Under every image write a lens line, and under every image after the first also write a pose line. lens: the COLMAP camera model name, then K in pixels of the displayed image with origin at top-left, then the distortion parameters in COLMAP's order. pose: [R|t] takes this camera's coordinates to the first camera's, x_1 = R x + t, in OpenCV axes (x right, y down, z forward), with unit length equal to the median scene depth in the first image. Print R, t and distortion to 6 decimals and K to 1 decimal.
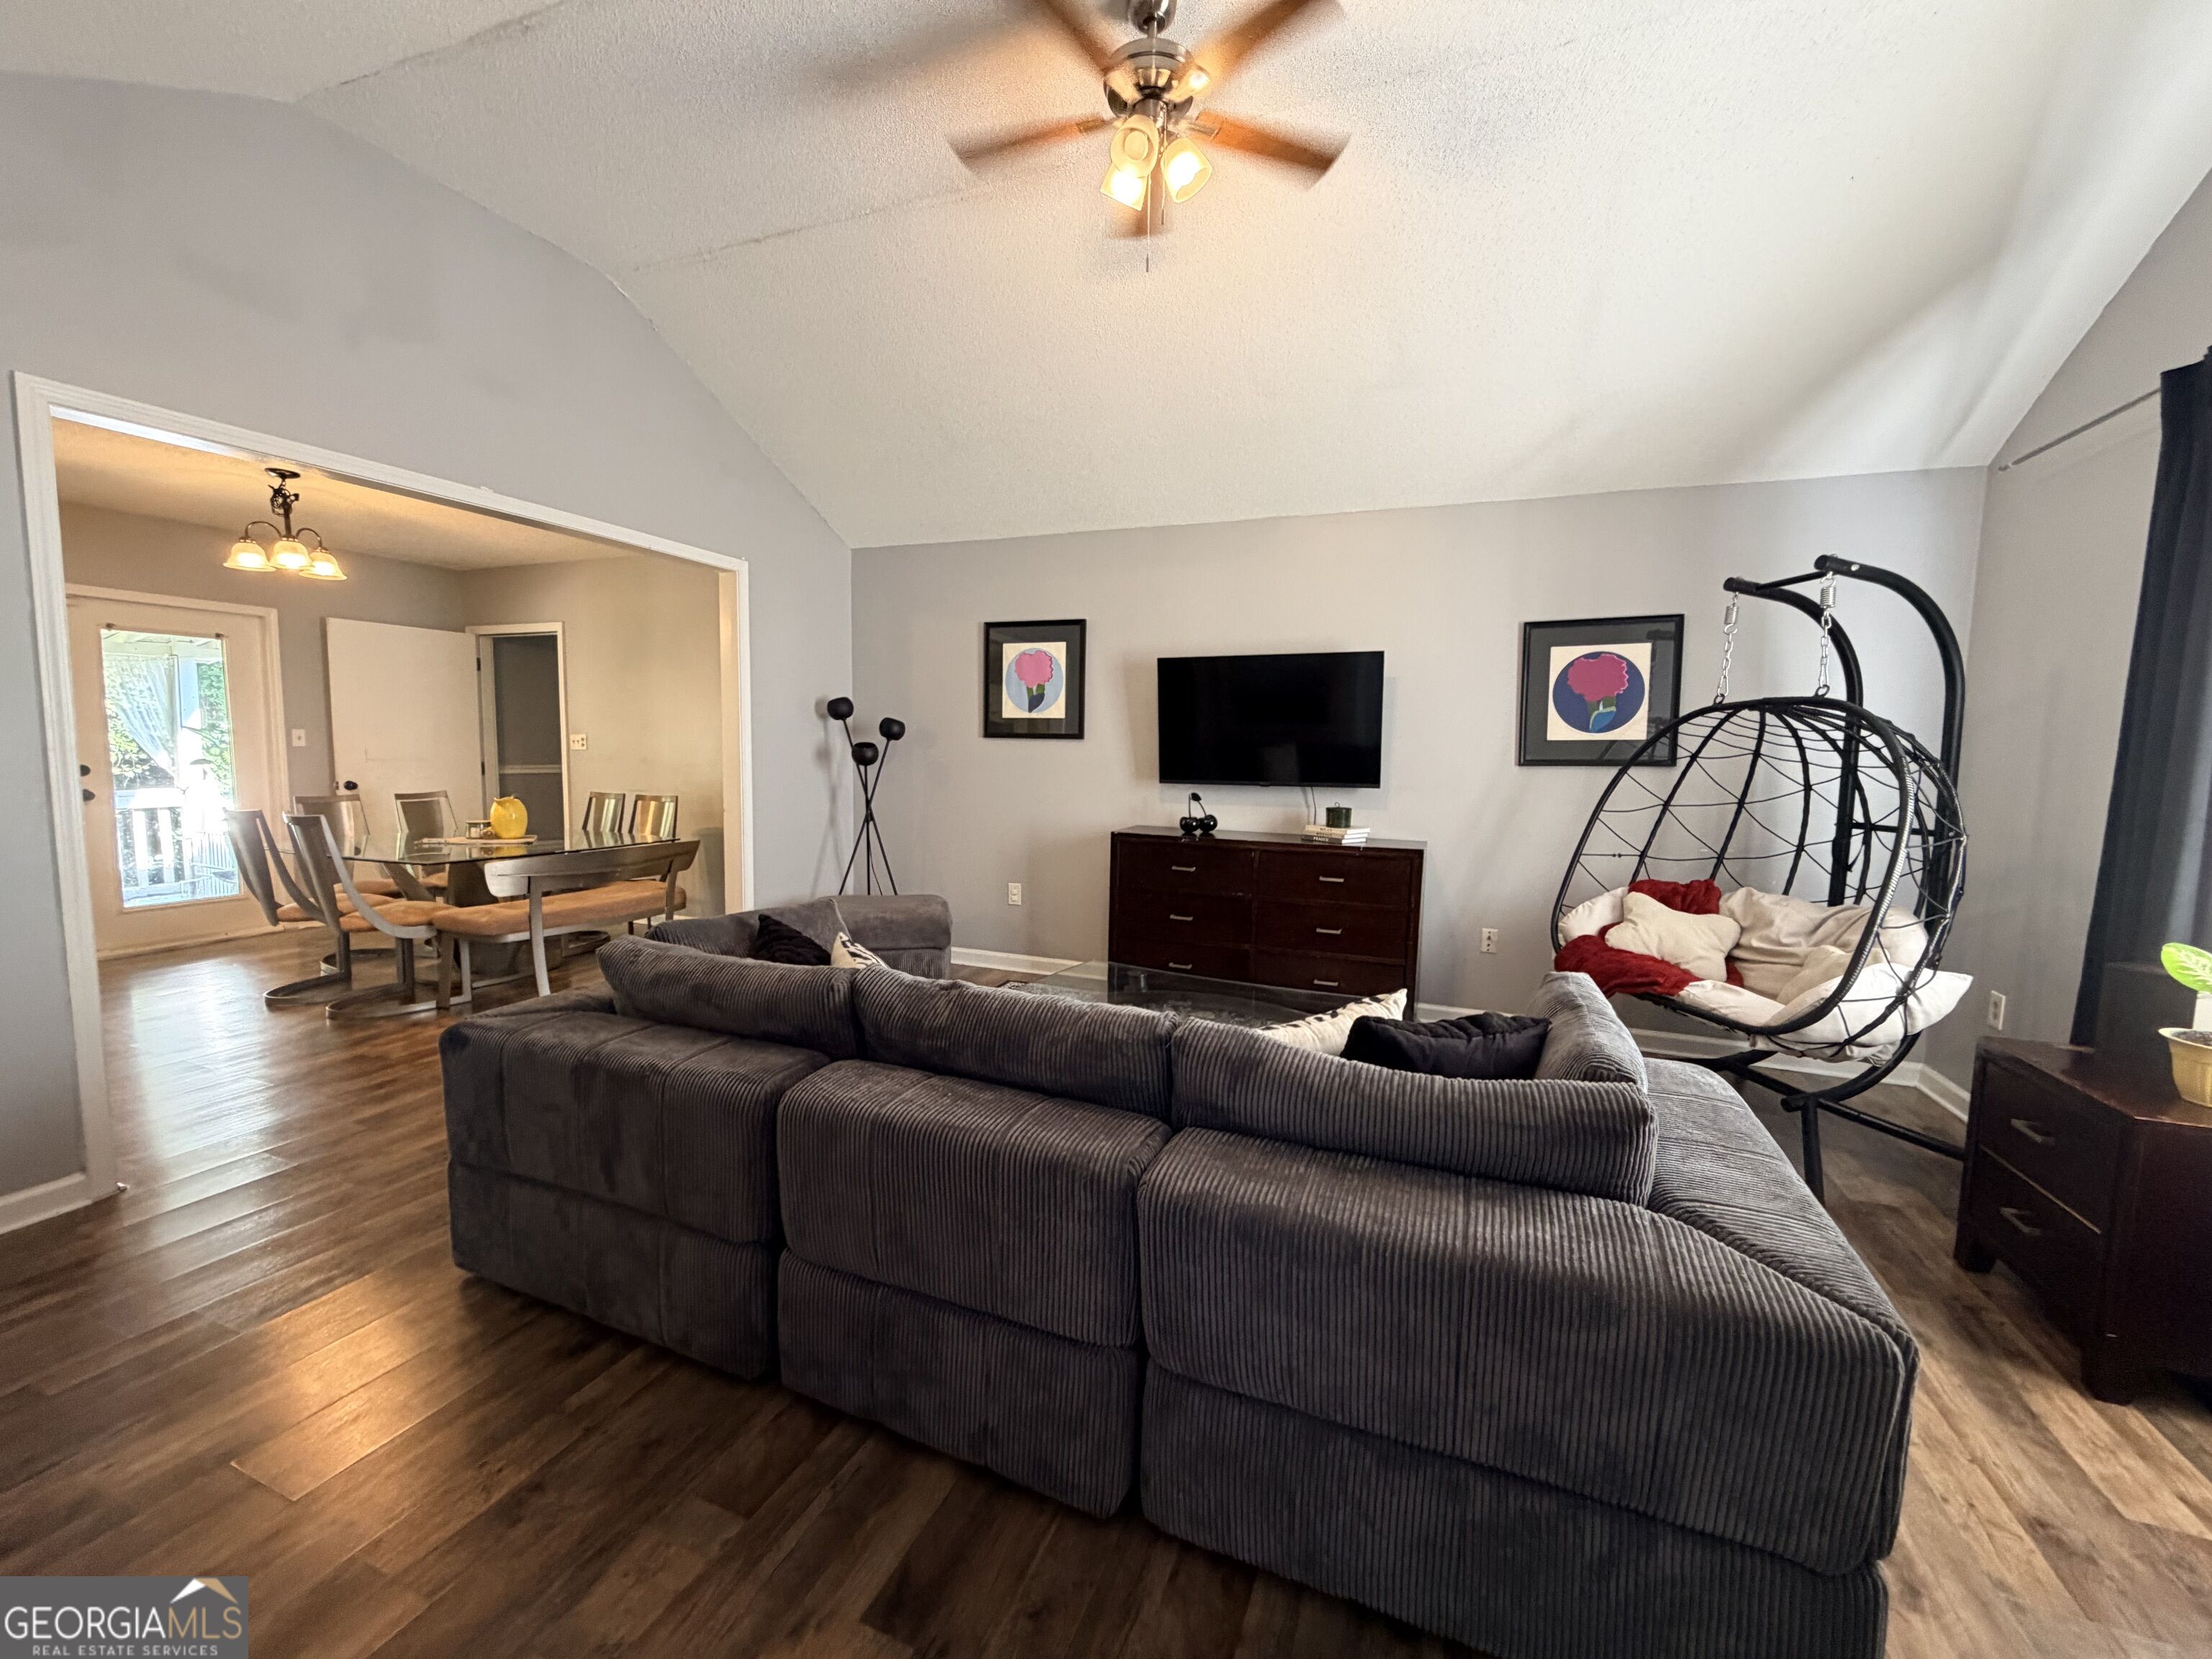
lens RADIAL K [[900.2, 0, 1103.2], [0, 900.2, 833.4], [0, 0, 1]] dist [0.004045, -0.001033]
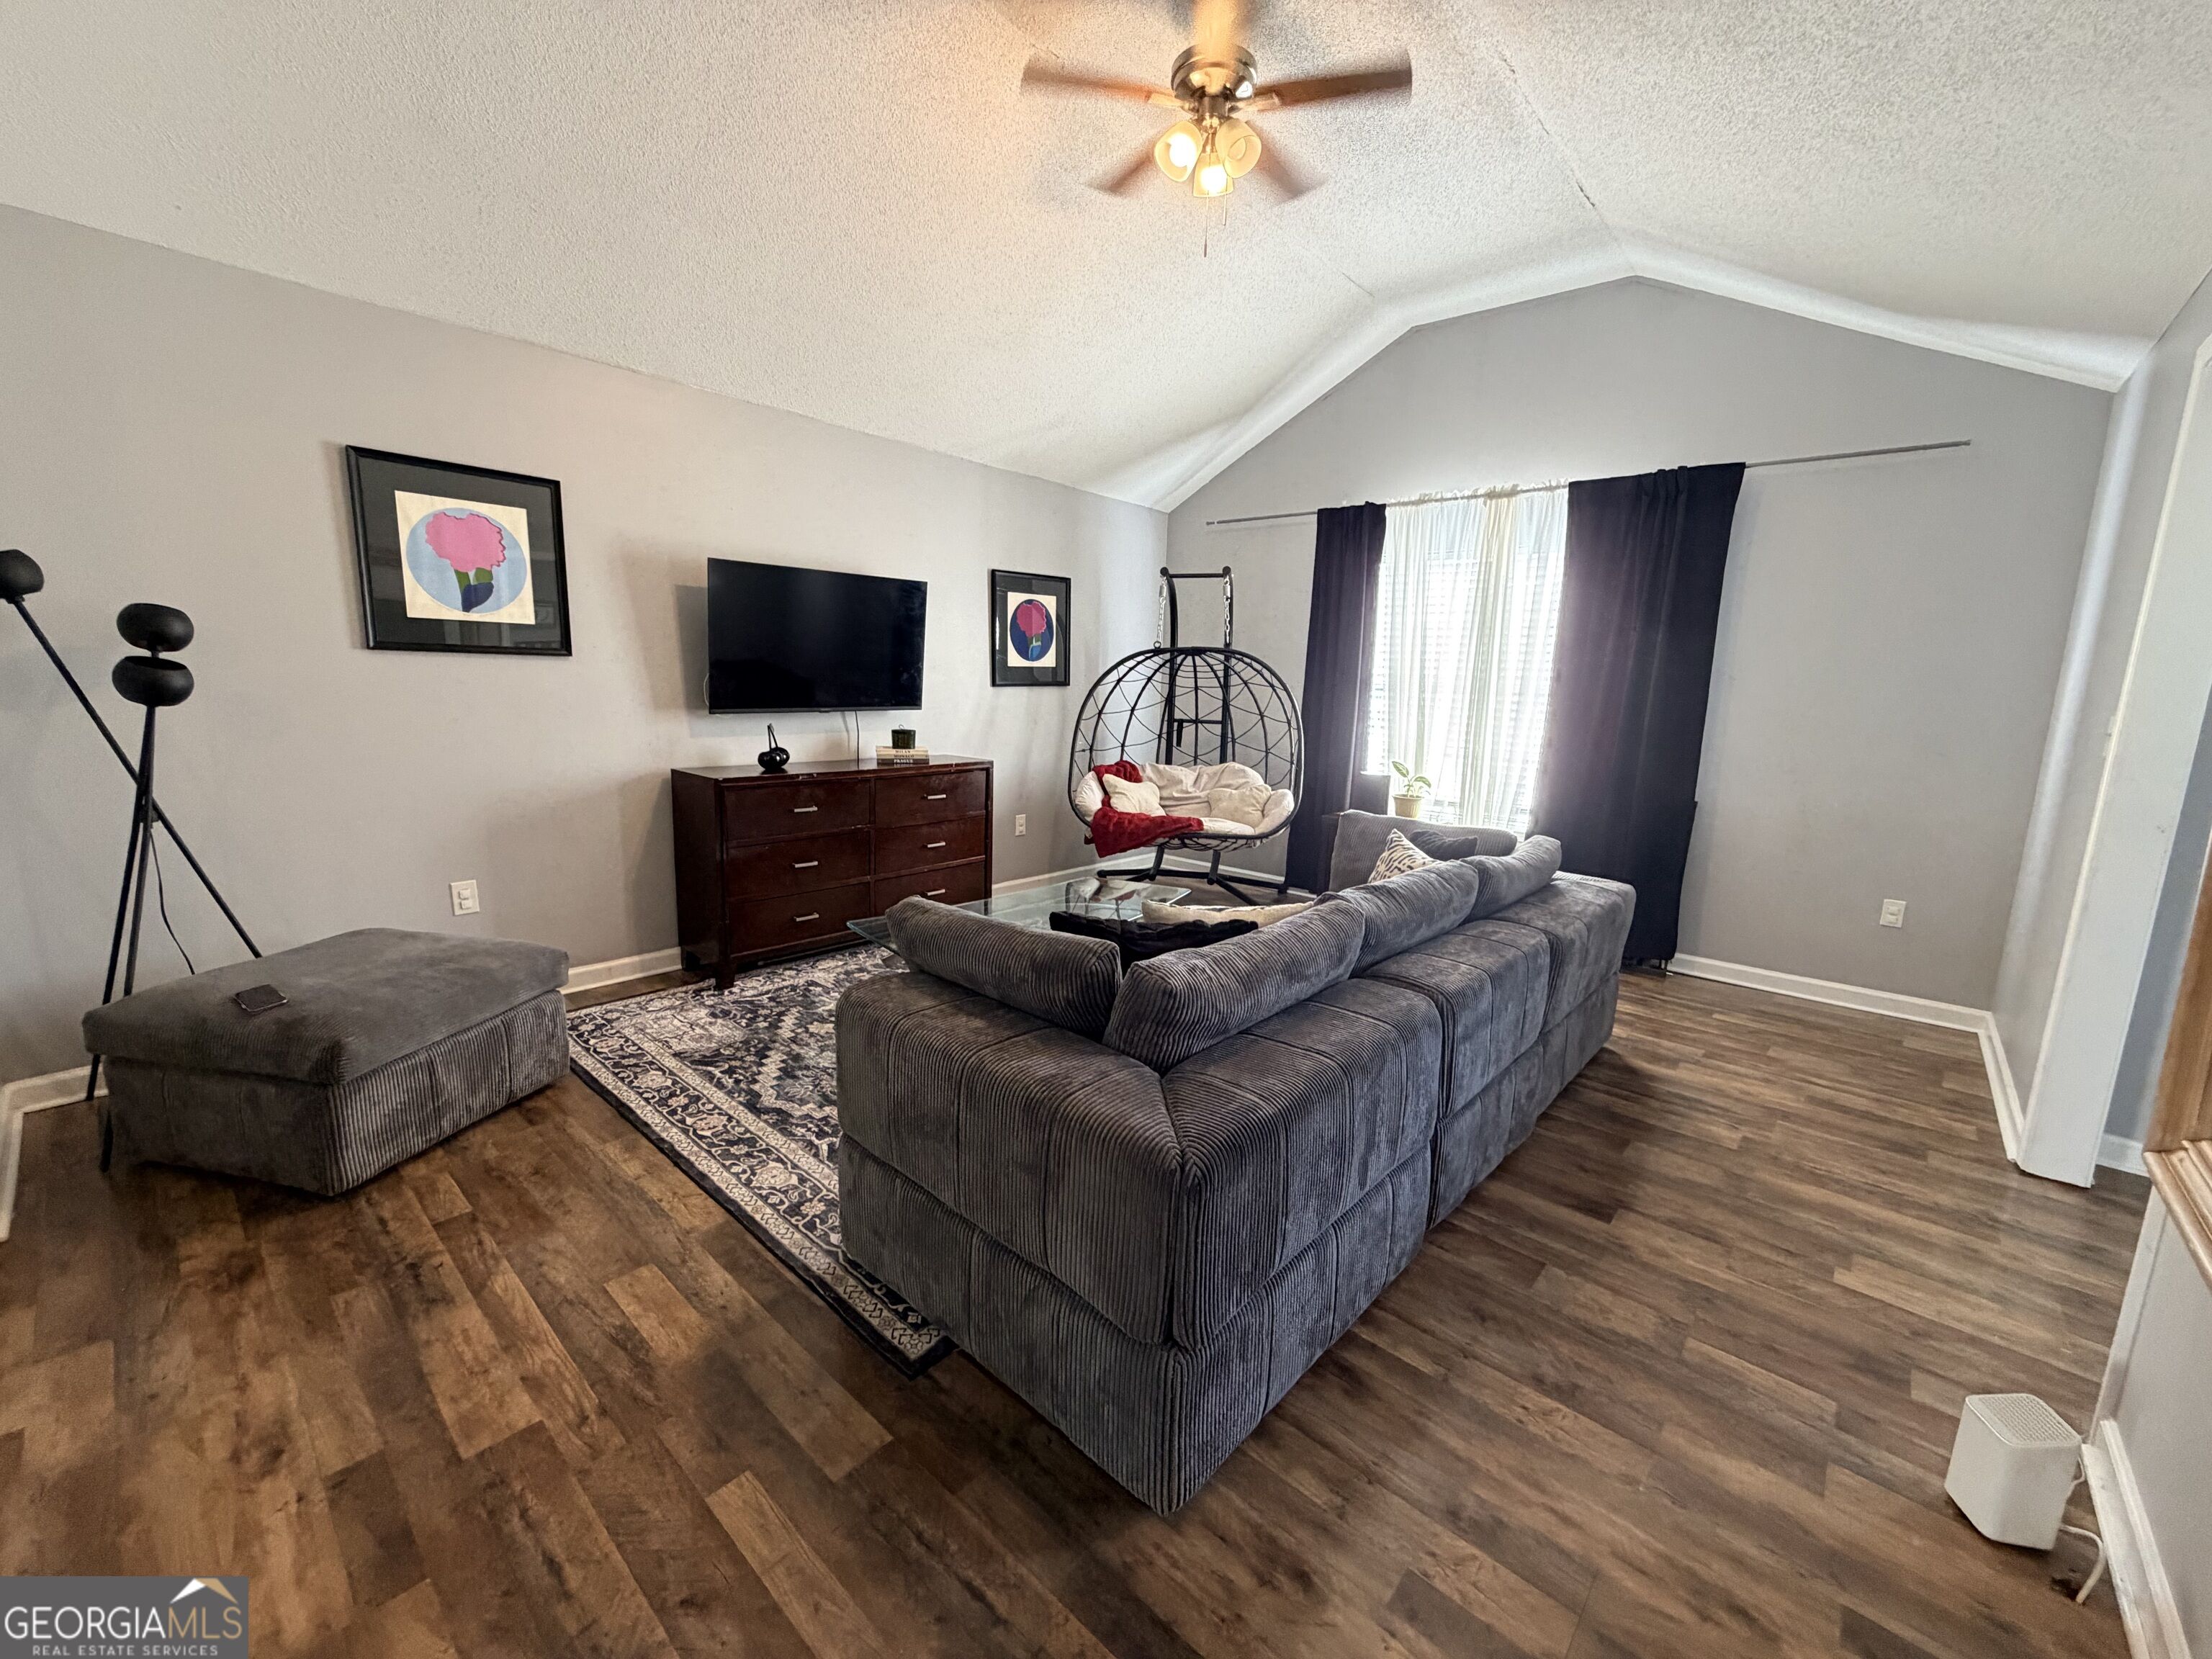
lens RADIAL K [[900.2, 0, 1096.3], [0, 900.2, 837.6], [0, 0, 1]] dist [0.004045, -0.001033]
pose [[0.341957, -0.165230, 0.925075, -0.592665], [0.083311, 0.985875, 0.145293, -0.034719], [-0.936015, 0.027385, 0.350892, 0.391848]]
